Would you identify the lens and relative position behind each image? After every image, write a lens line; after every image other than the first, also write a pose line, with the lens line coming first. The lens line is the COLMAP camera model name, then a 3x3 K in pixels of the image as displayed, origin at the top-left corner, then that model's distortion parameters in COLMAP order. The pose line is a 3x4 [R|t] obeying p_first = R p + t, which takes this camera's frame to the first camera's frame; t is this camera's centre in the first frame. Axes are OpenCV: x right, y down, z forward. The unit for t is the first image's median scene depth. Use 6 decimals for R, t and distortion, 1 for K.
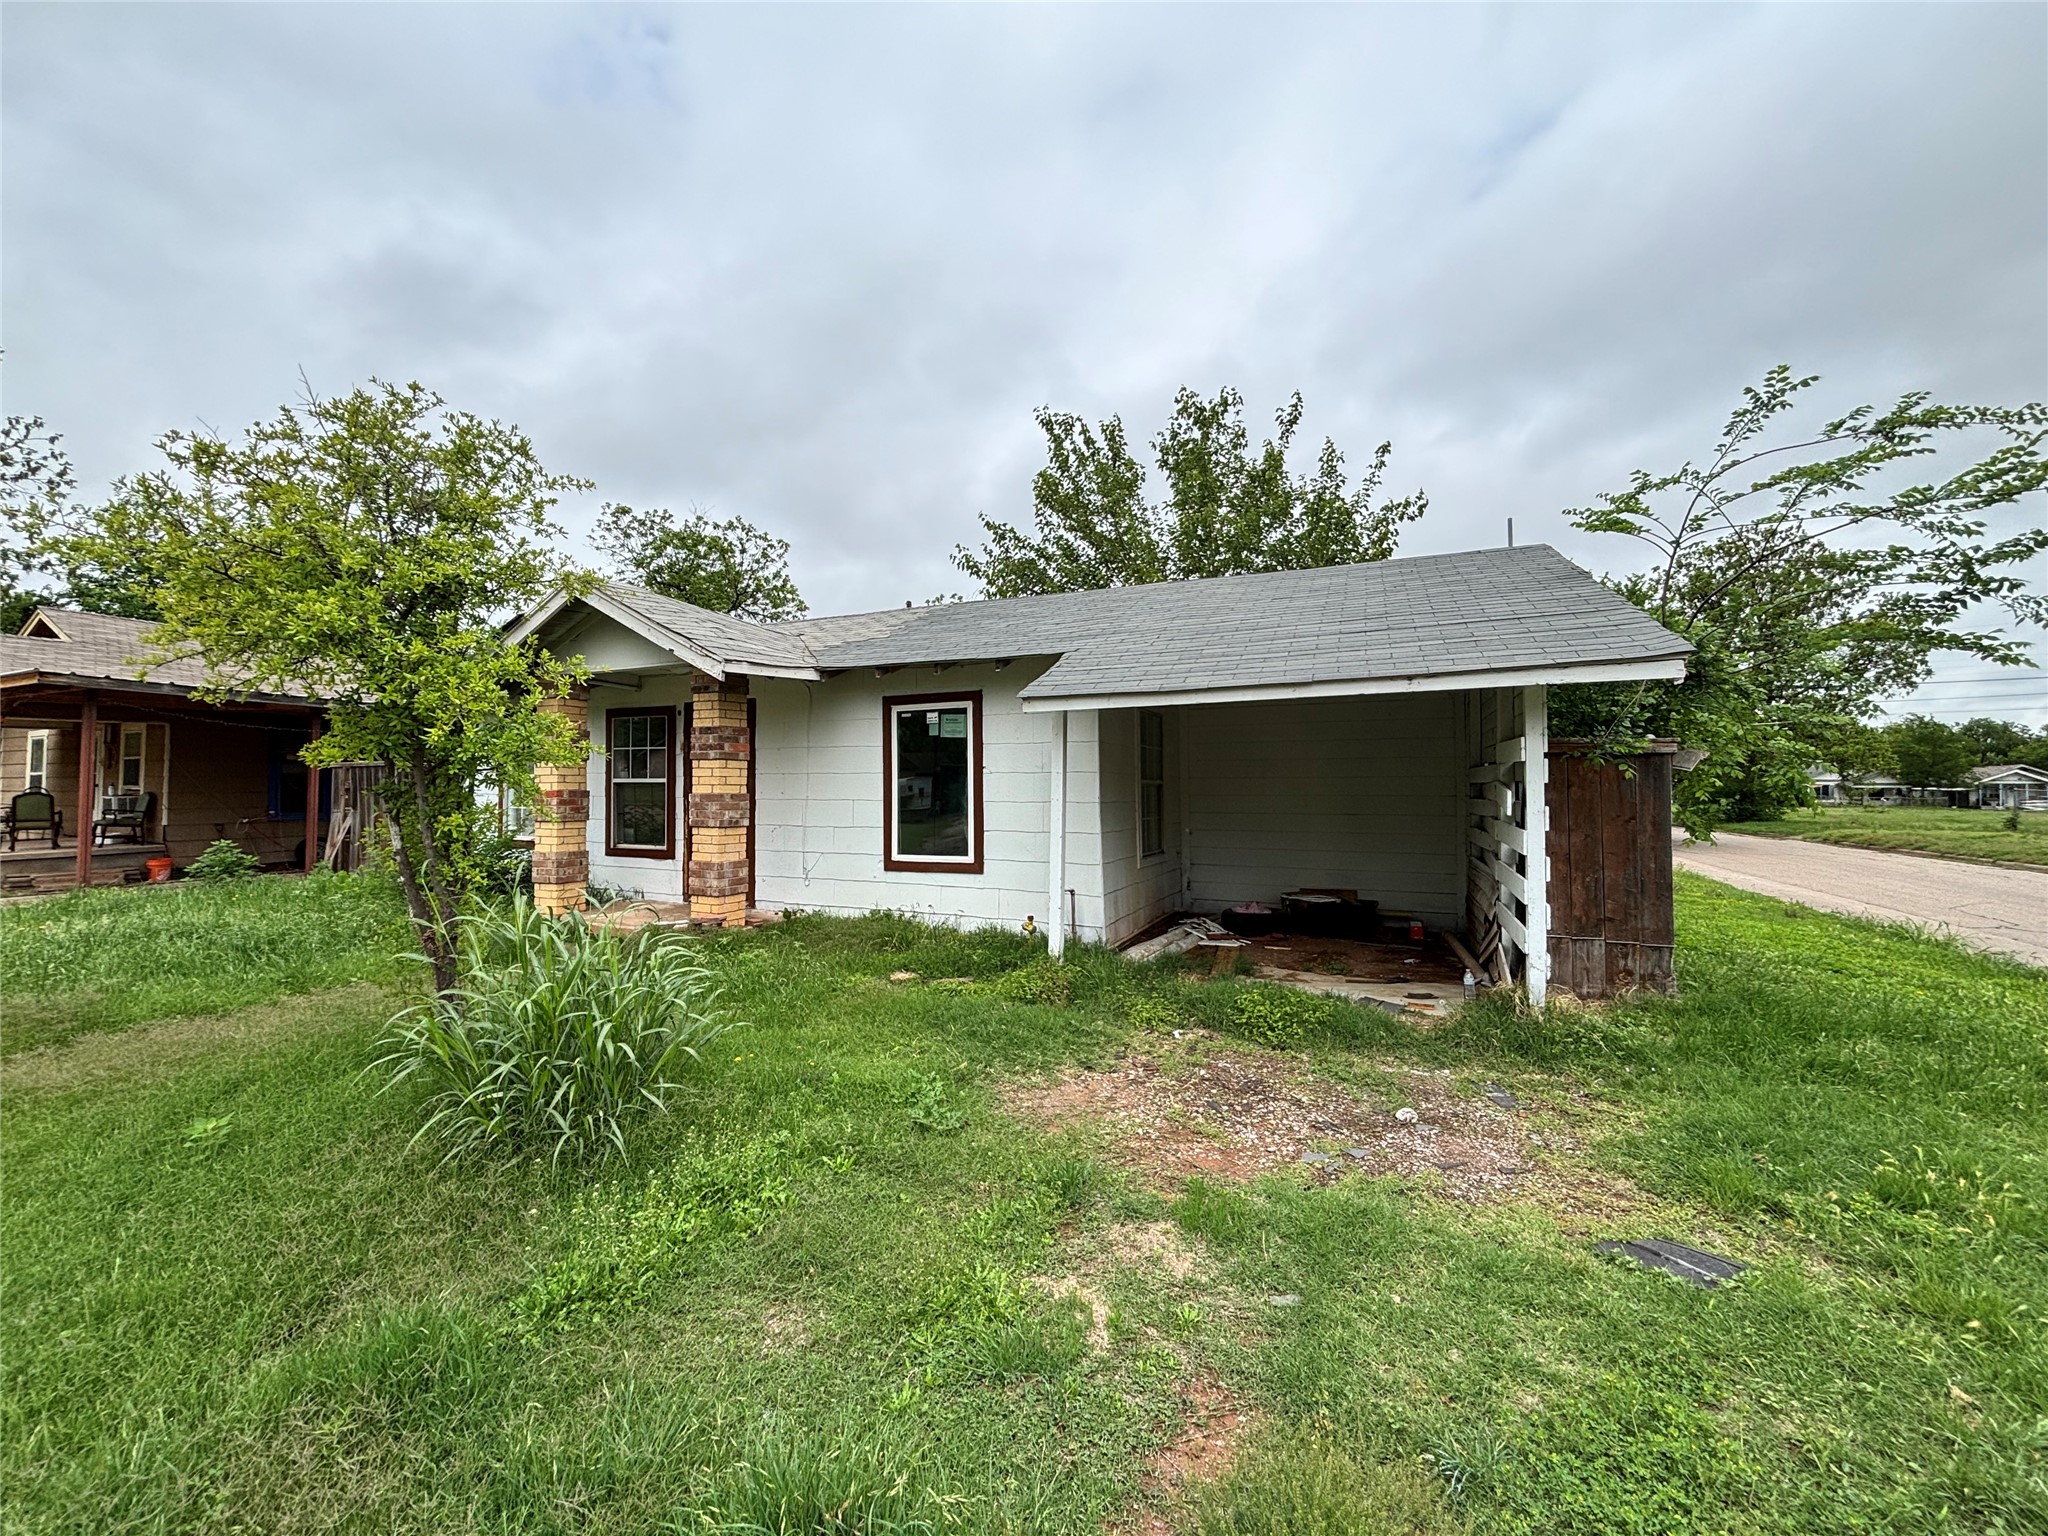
lens RADIAL K [[826.5, 0, 1023.9], [0, 826.5, 761.3], [0, 0, 1]] dist [-0.003745, -0.000102]
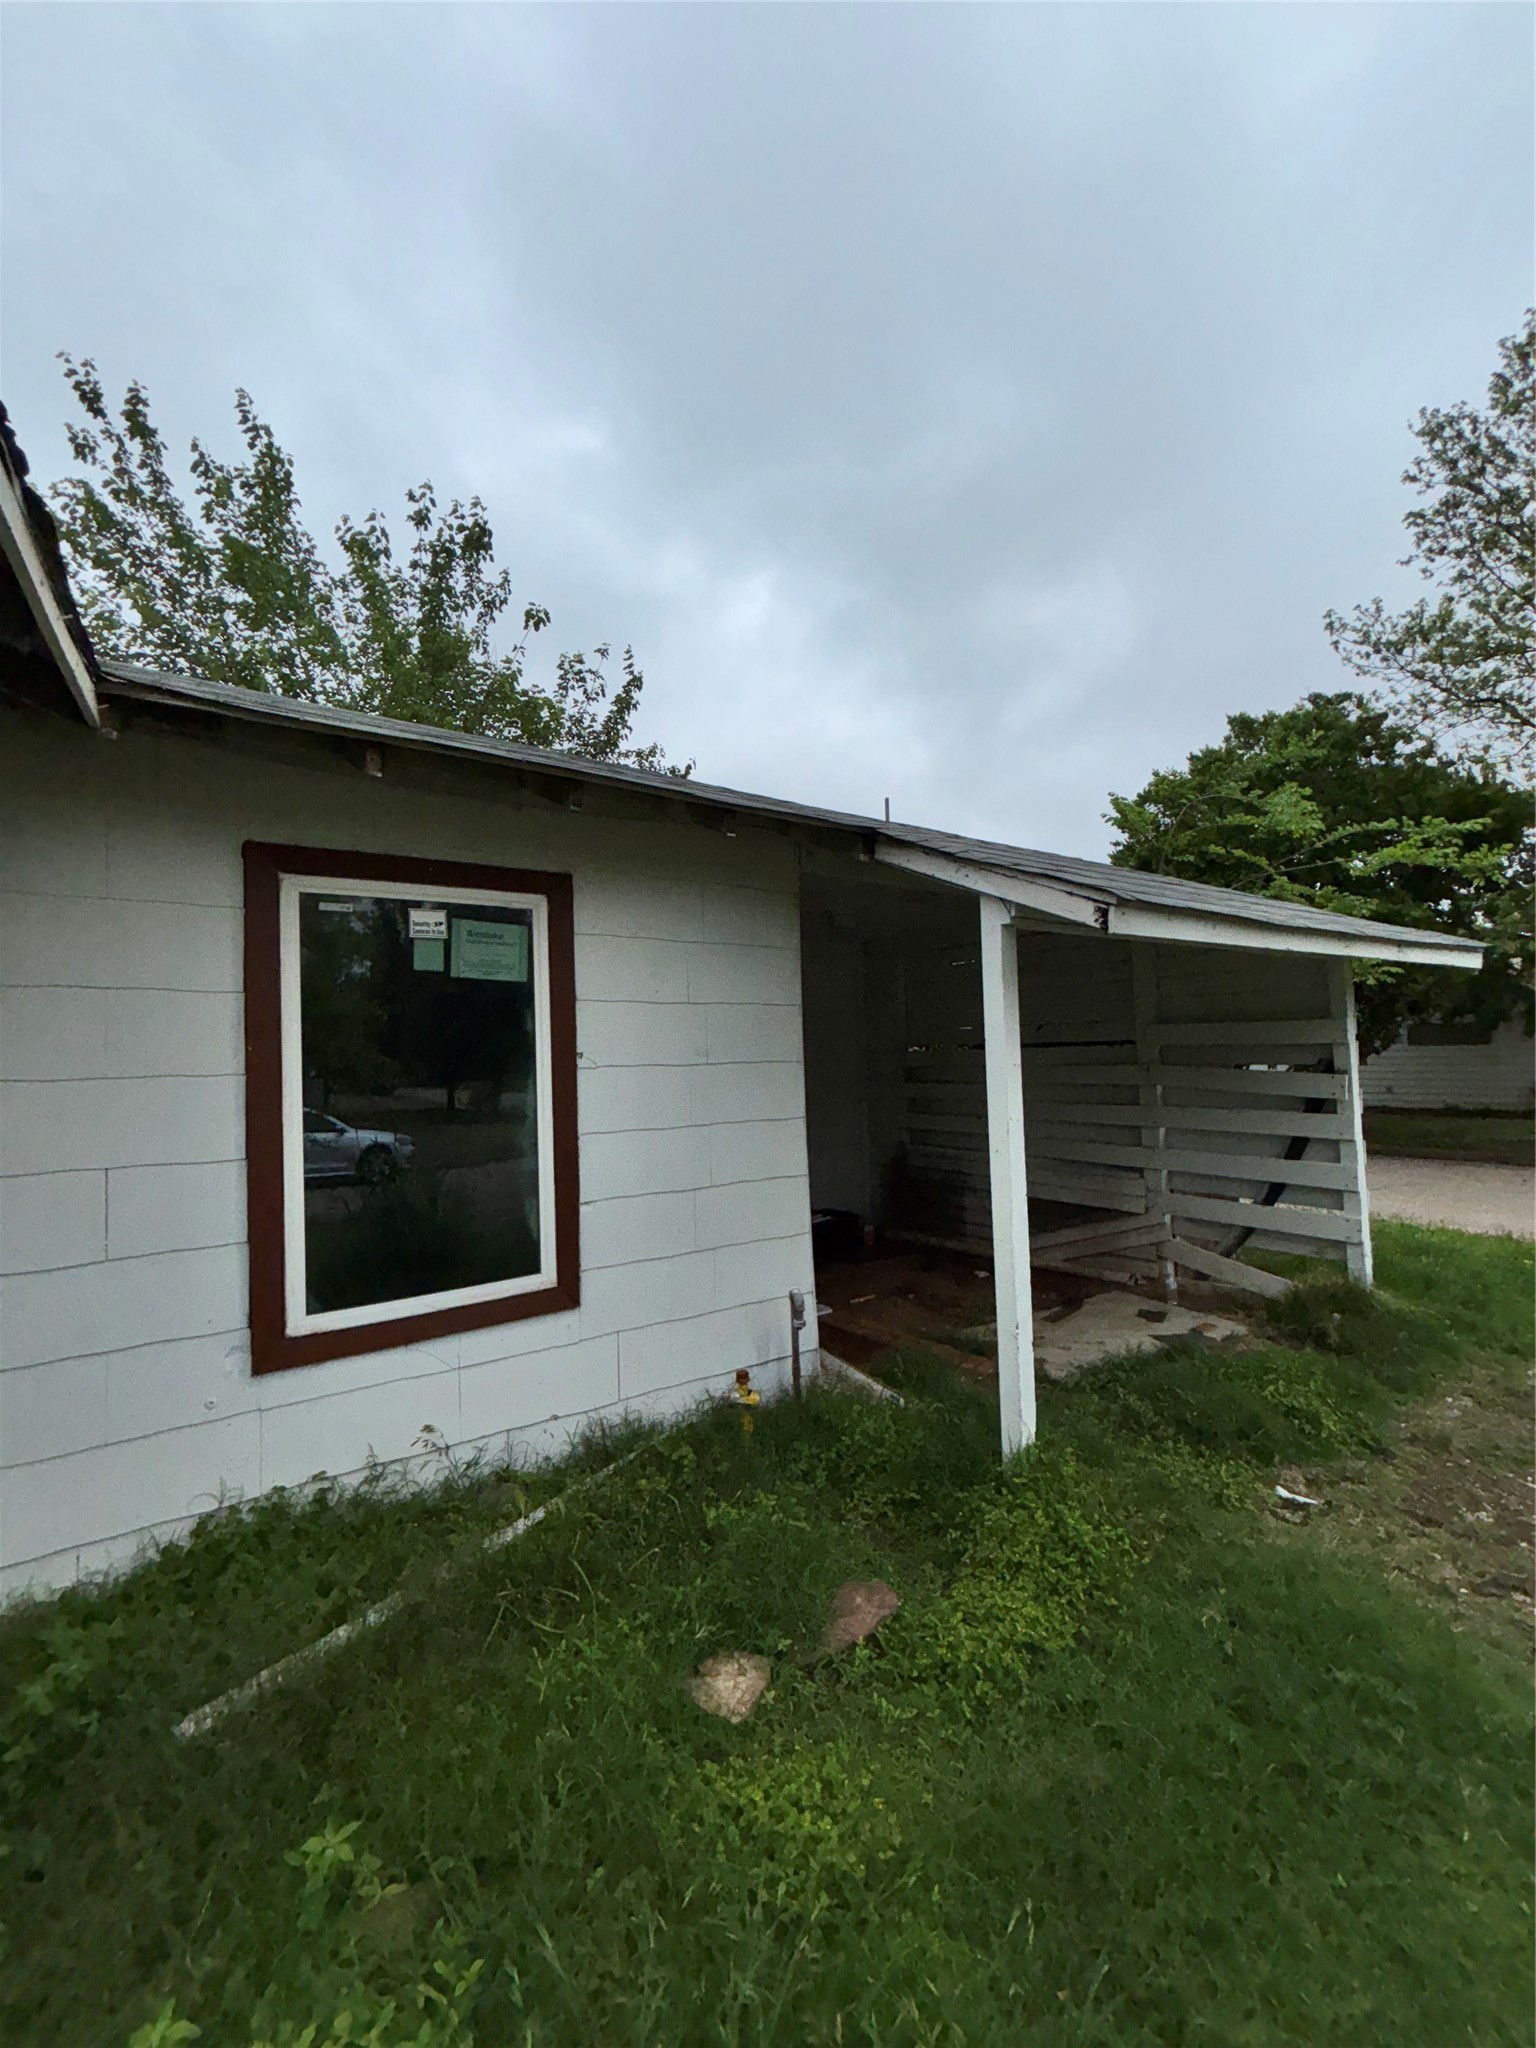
lens RADIAL K [[826.5, 0, 771.3], [0, 826.5, 1032.0], [0, 0, 1]] dist [-0.003745, -0.000102]
pose [[0.517585, 0.018247, 0.855437, -0.349330], [-0.000530, 0.999779, -0.021005, 0.004299], [-0.855632, 0.010419, 0.517480, 0.670603]]
